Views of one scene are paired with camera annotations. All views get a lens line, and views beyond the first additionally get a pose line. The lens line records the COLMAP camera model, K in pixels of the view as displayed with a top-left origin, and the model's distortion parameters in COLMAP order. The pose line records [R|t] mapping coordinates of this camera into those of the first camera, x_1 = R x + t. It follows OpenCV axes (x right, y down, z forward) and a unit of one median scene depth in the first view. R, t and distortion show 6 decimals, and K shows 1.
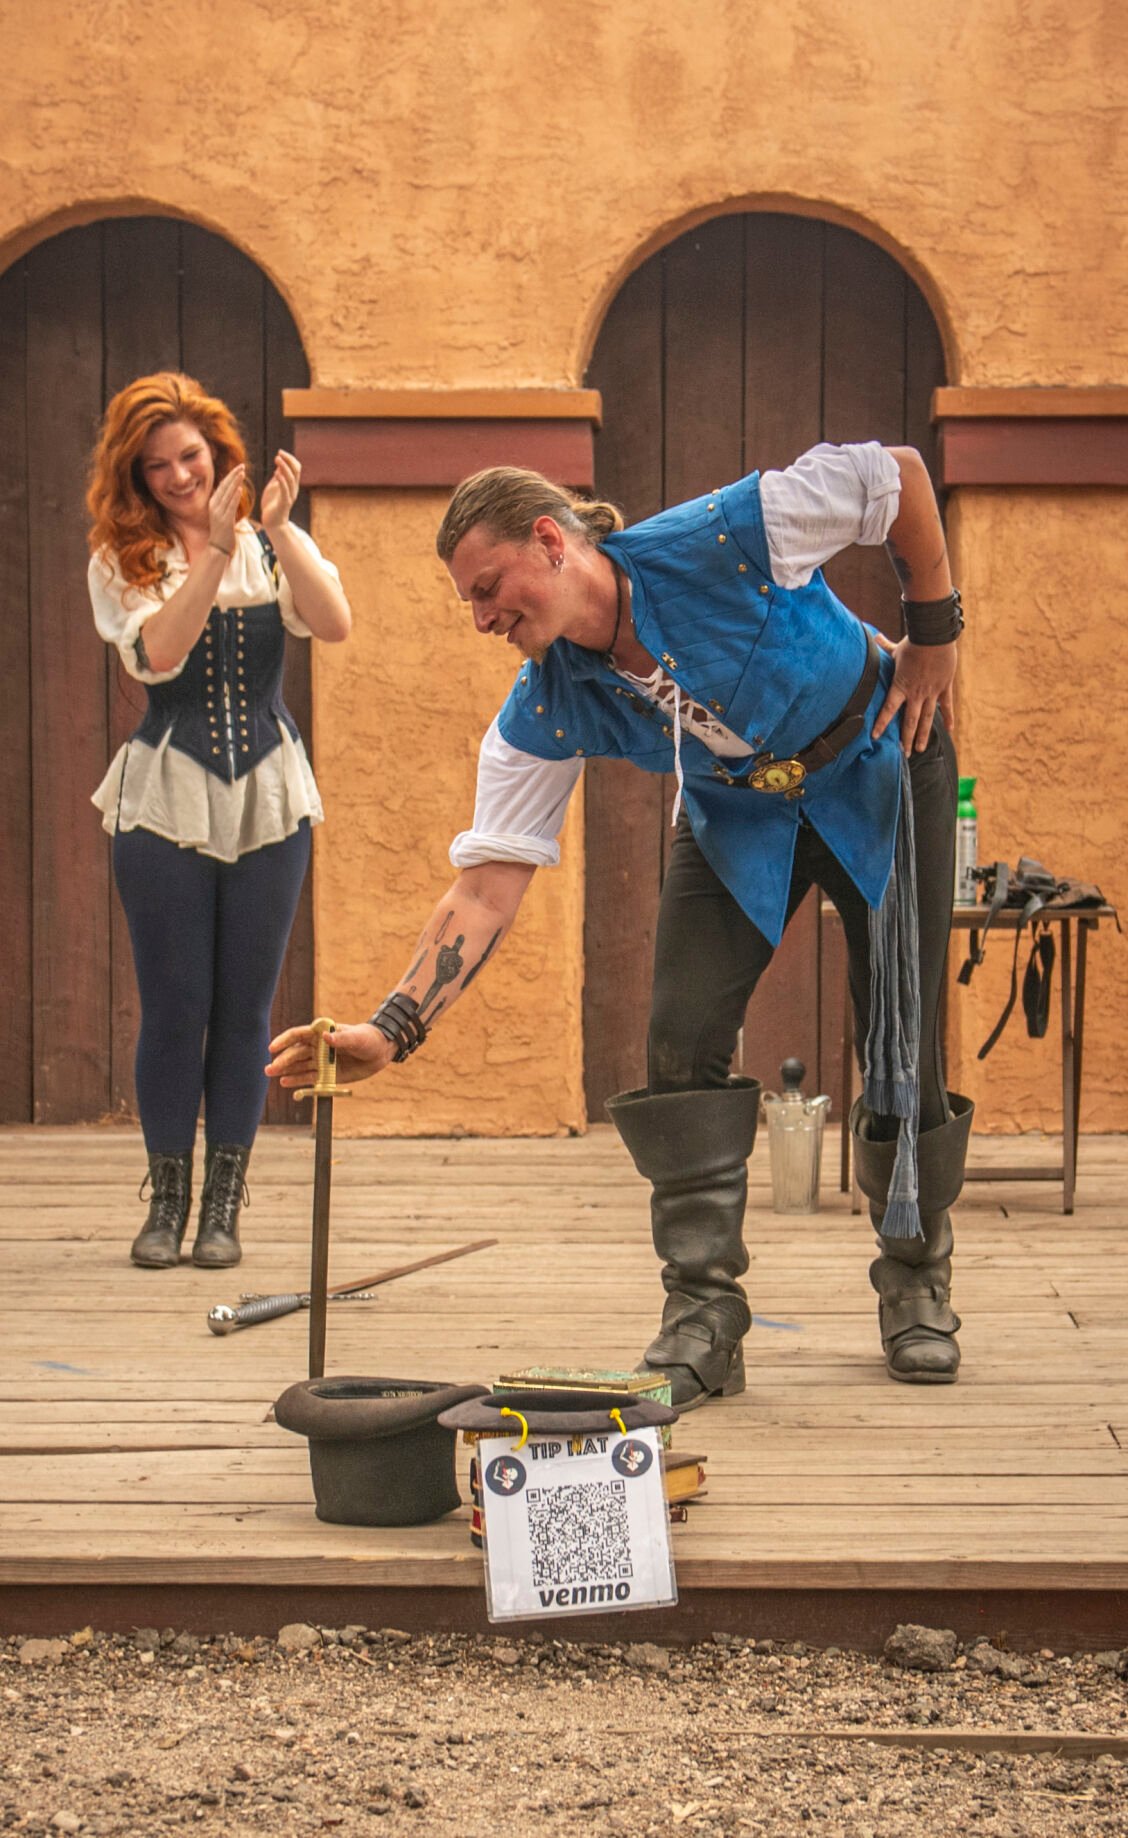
lens RADIAL K [[1582.2, 0, 567.6], [0, 1582.2, 902.5], [0, 0, 1]] dist [0.011057, 0.011296]
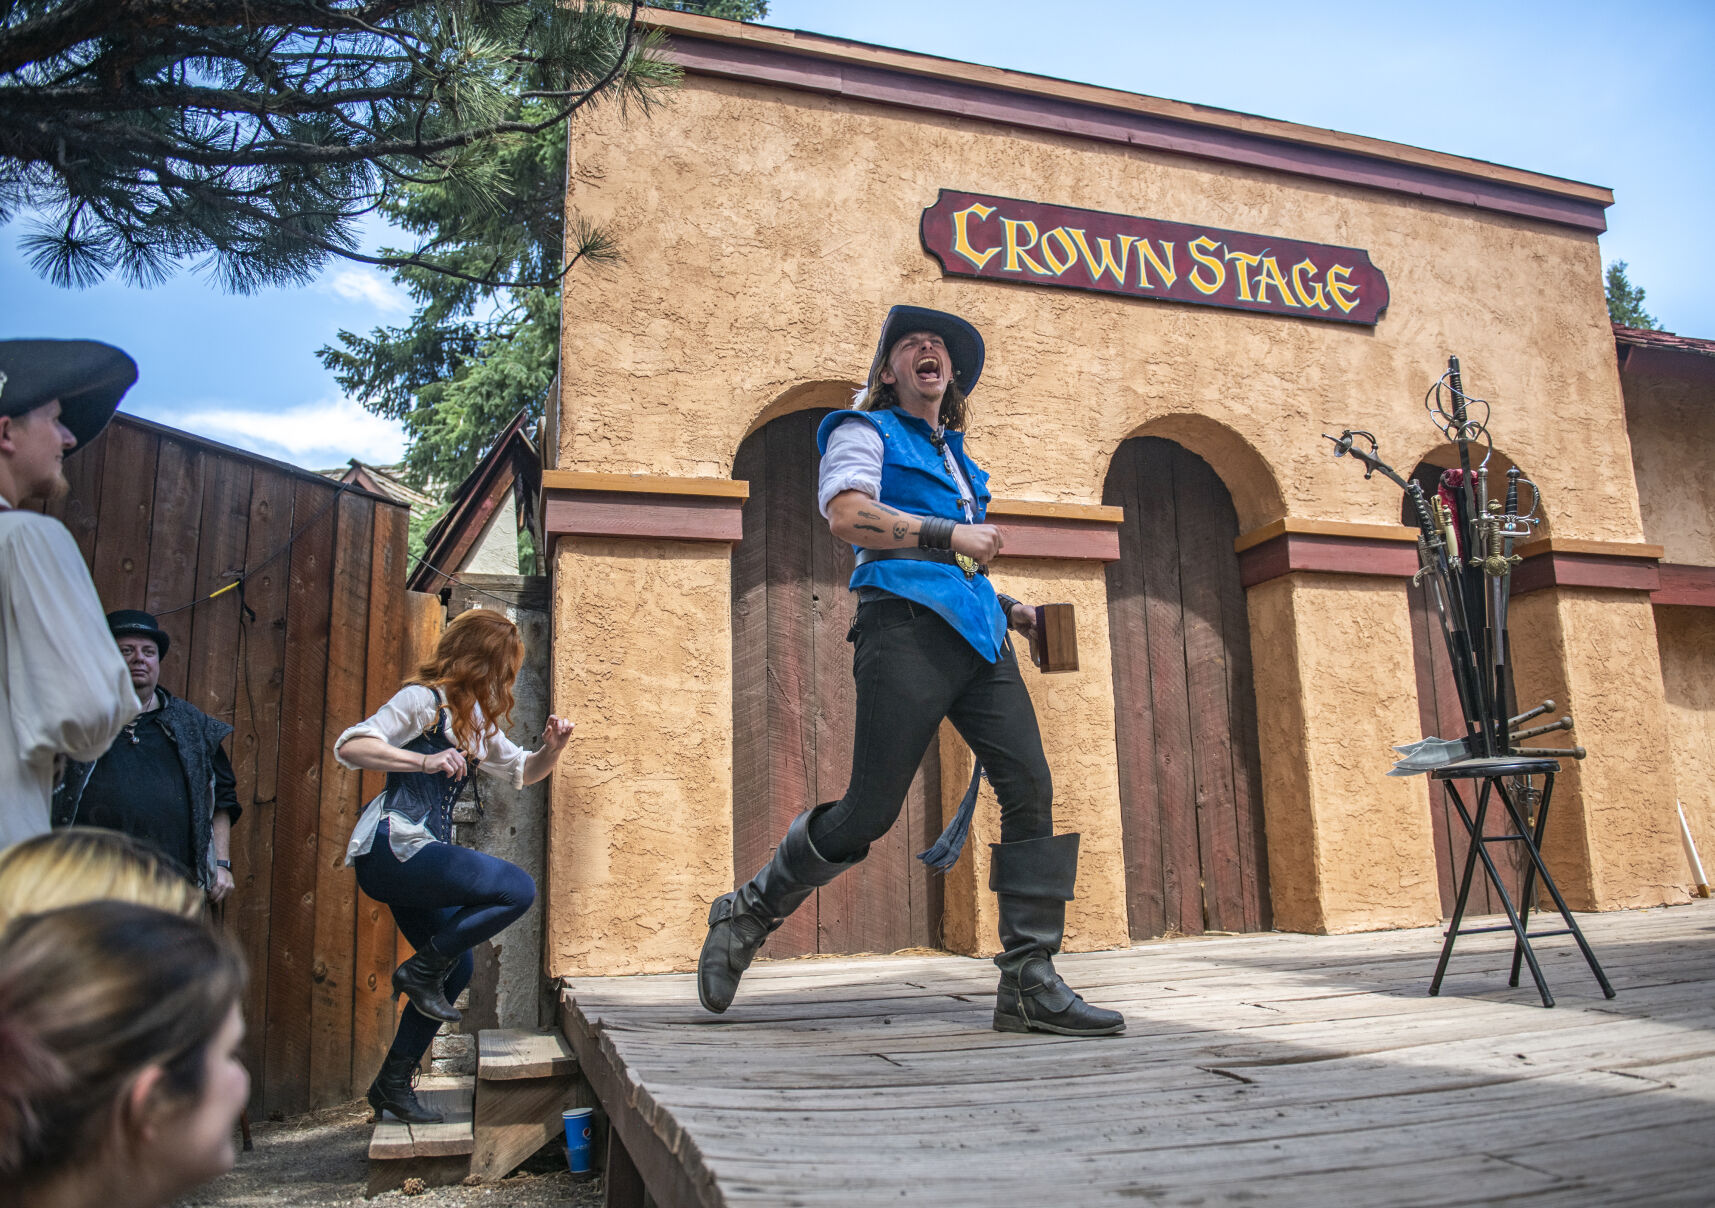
lens RADIAL K [[1229.1, 0, 815.5], [0, 1229.1, 604.3], [0, 0, 1]] dist [-0.012391, 0.003654]
pose [[0.940484, 0.036885, 0.337830, -1.175512], [0.033023, 0.979469, -0.198873, 0.042803], [-0.338229, 0.198193, 0.919957, -0.122286]]
